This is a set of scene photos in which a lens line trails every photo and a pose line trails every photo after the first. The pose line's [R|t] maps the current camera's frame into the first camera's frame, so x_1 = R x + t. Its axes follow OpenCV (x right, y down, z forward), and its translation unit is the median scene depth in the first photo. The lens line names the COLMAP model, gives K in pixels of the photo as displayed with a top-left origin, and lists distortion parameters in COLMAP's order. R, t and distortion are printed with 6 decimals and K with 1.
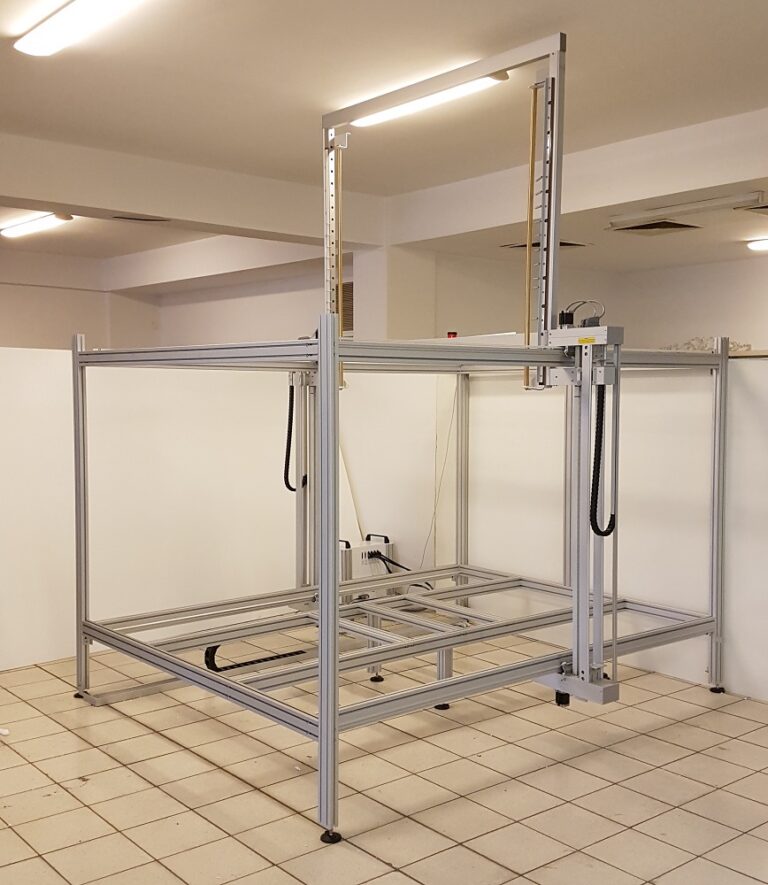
lens RADIAL K [[999.7, 0, 384.0], [0, 999.7, 442.5], [0, 0, 1]] dist [0.156928, 0.001241]
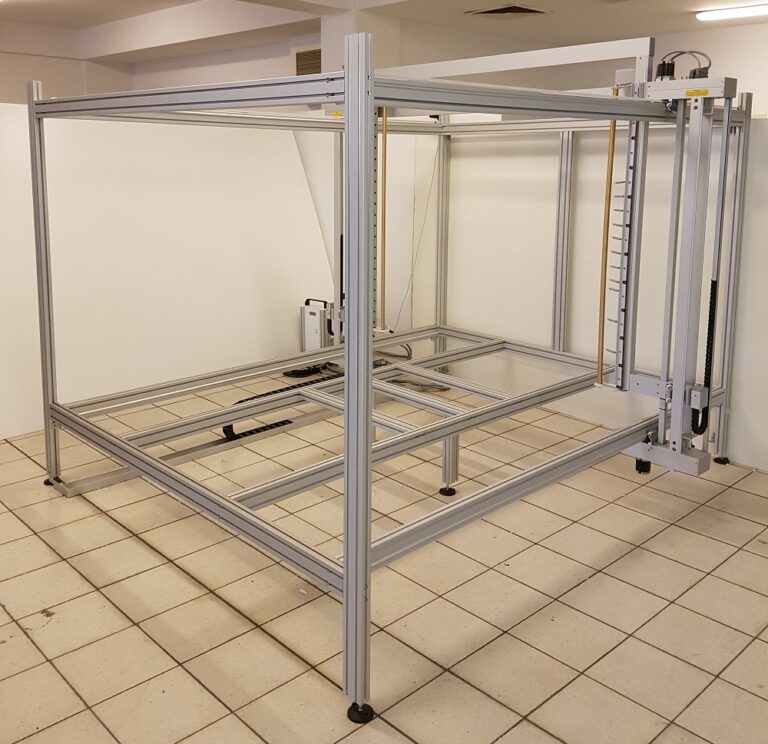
lens RADIAL K [[790.4, 0, 374.5], [0, 790.4, 259.7], [0, 0, 1]] dist [0.154076, -0.198731]
pose [[0.997726, -0.003116, 0.067328, -0.056798], [-0.002041, 0.997075, 0.076399, -0.007191], [-0.067369, -0.076362, 0.994802, 0.278511]]
